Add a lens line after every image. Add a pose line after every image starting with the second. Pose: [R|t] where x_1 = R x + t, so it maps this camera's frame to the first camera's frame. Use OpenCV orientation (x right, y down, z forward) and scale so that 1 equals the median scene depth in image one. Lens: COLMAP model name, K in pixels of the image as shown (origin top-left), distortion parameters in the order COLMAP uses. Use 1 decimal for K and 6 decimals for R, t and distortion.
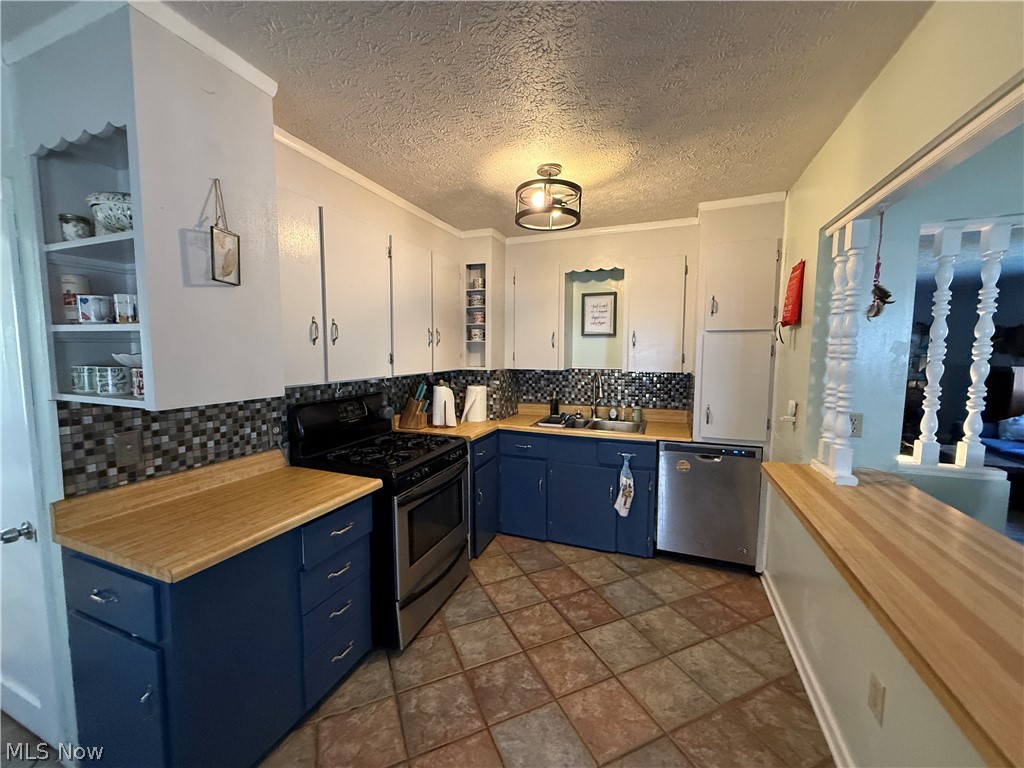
lens RADIAL K [[406.8, 0, 507.6], [0, 406.8, 382.5], [0, 0, 1]] dist [-0.000081, -0.000448]
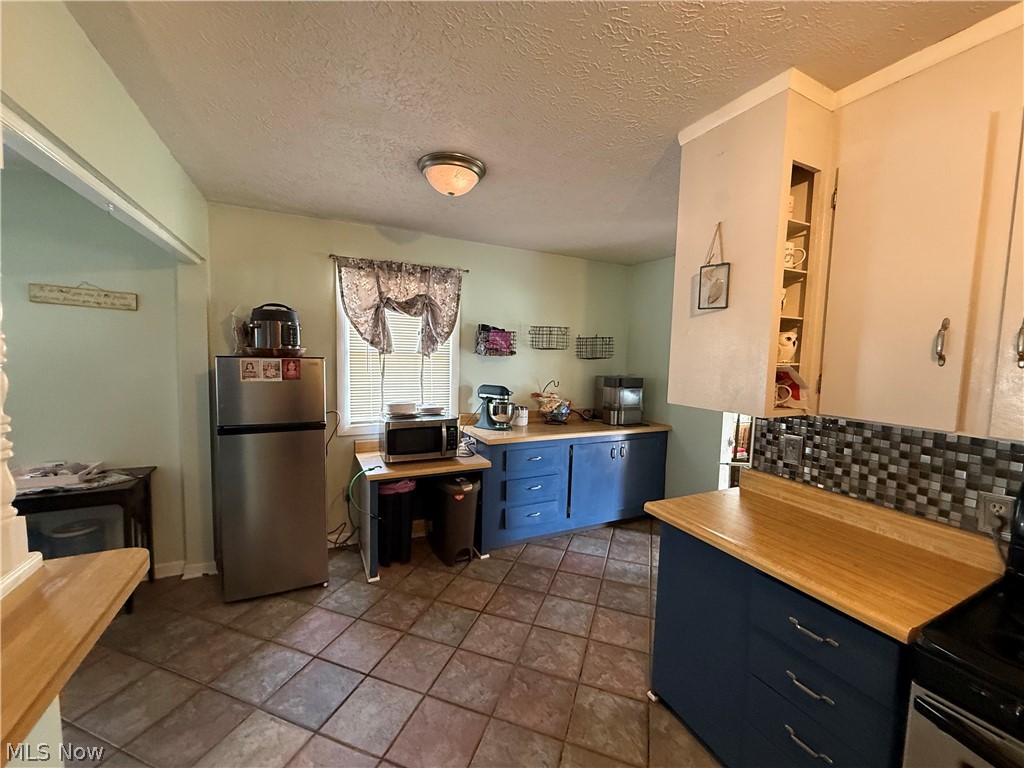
lens RADIAL K [[406.8, 0, 514.4], [0, 406.8, 383.6], [0, 0, 1]] dist [-0.000081, -0.000448]
pose [[-0.672496, 0.033118, -0.739360, 0.430450], [-0.090239, 0.987876, 0.126328, -0.094159], [0.734579, 0.151674, -0.661353, 1.034735]]
